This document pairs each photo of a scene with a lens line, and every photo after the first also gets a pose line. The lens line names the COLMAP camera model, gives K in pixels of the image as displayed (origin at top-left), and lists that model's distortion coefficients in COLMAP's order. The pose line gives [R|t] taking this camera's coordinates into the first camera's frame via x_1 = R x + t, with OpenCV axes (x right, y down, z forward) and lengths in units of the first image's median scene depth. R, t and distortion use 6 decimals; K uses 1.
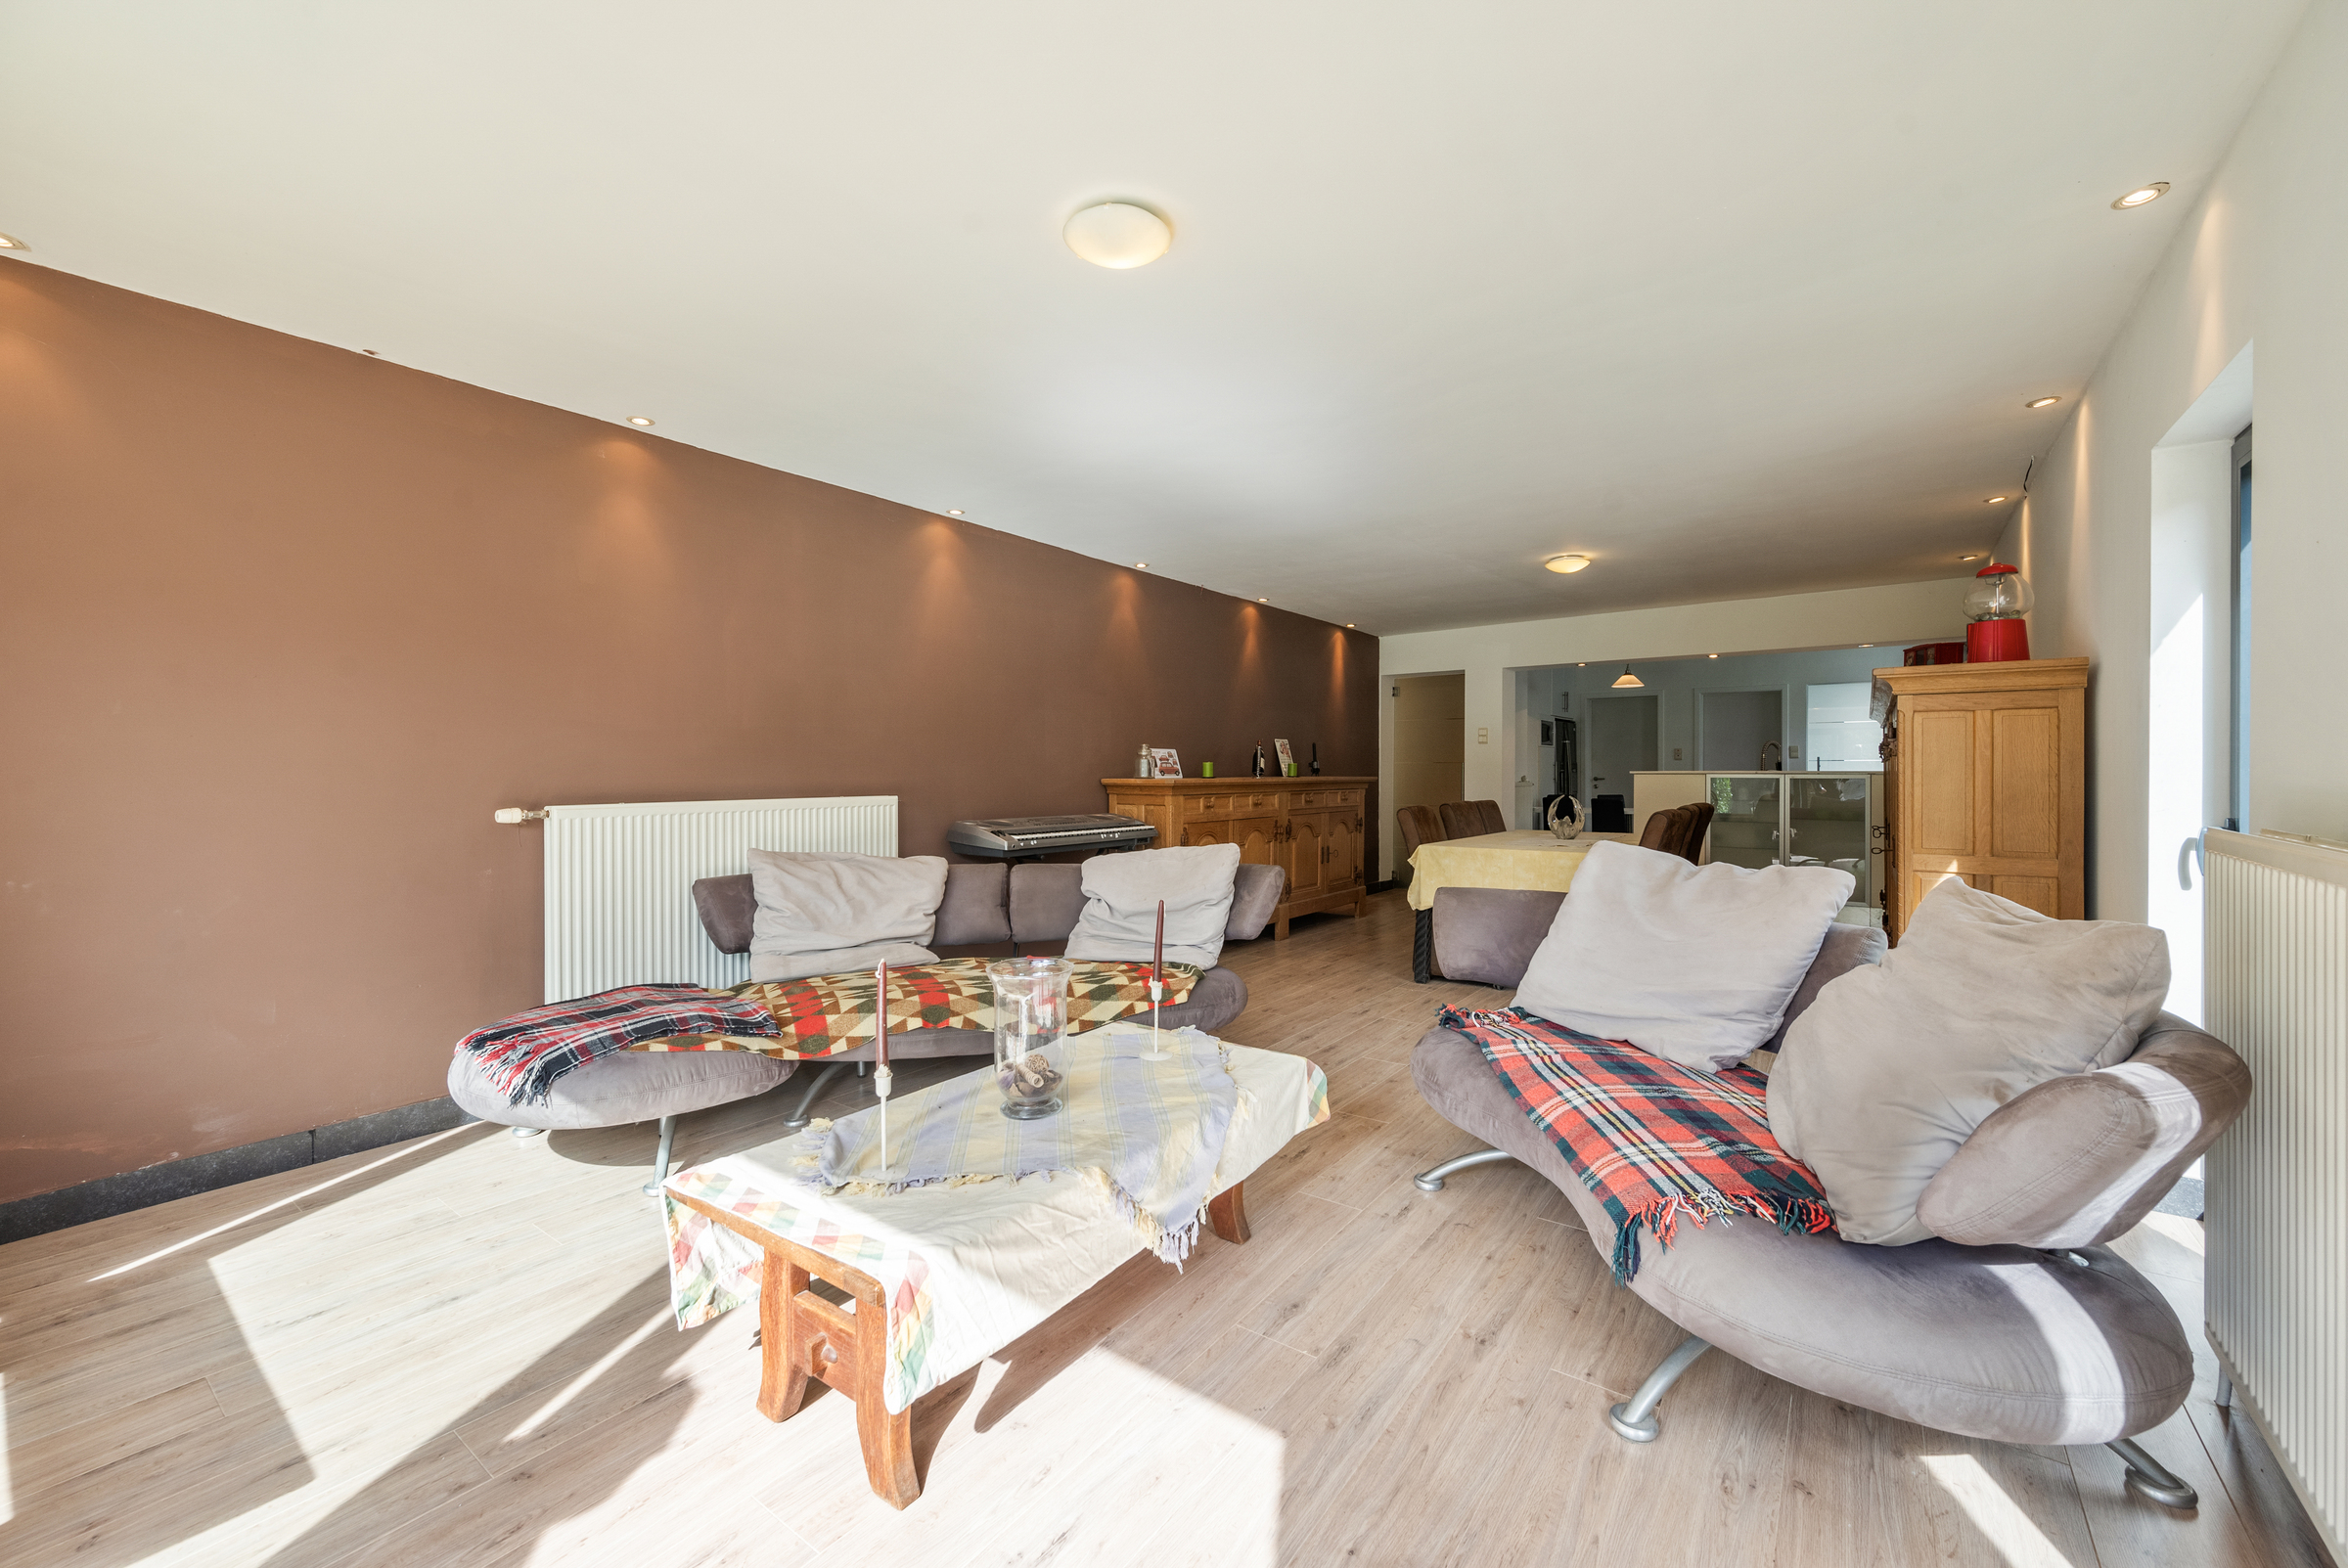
lens RADIAL K [[928.5, 0, 1168.1], [0, 928.5, 778.7], [0, 0, 1]] dist [0.007280, 0.000061]
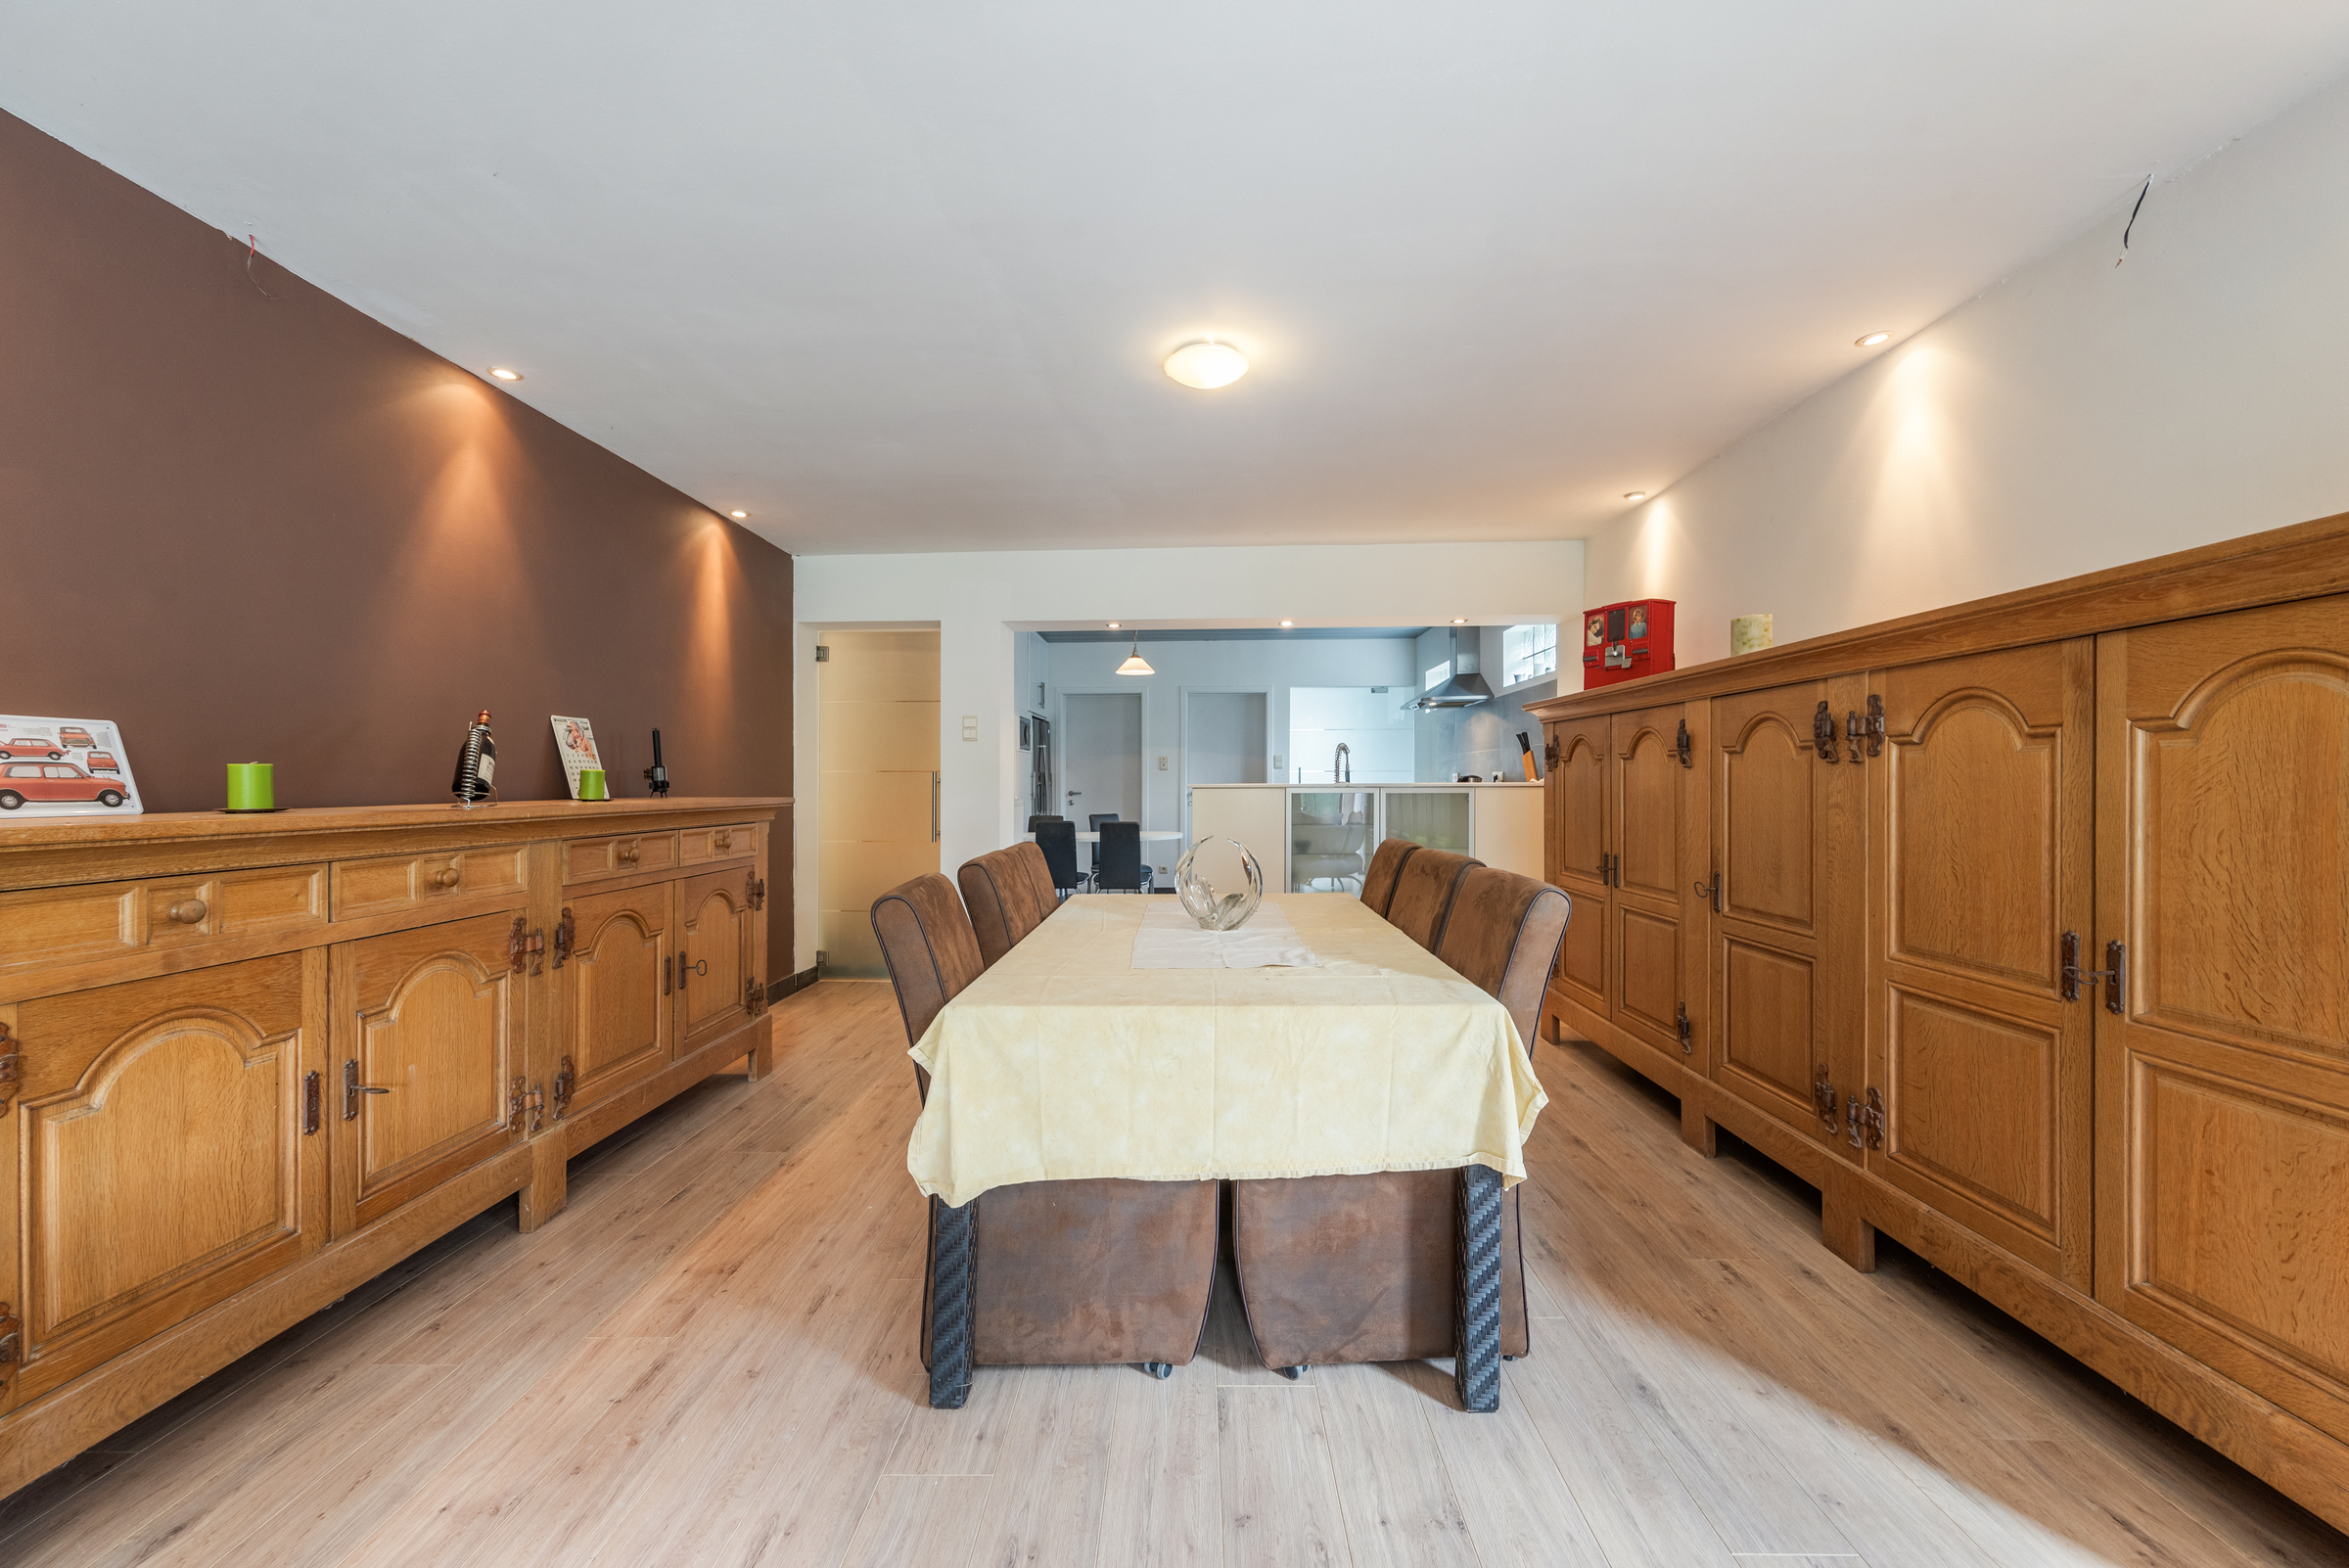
lens RADIAL K [[929.0, 0, 1168.6], [0, 929.0, 778.7], [0, 0, 1]] dist [0.007280, 0.000061]
pose [[0.816495, -0.002833, 0.577346, 0.100890], [0.011037, 0.999882, -0.010703, -0.004536], [-0.577247, 0.015111, 0.816429, 0.479893]]
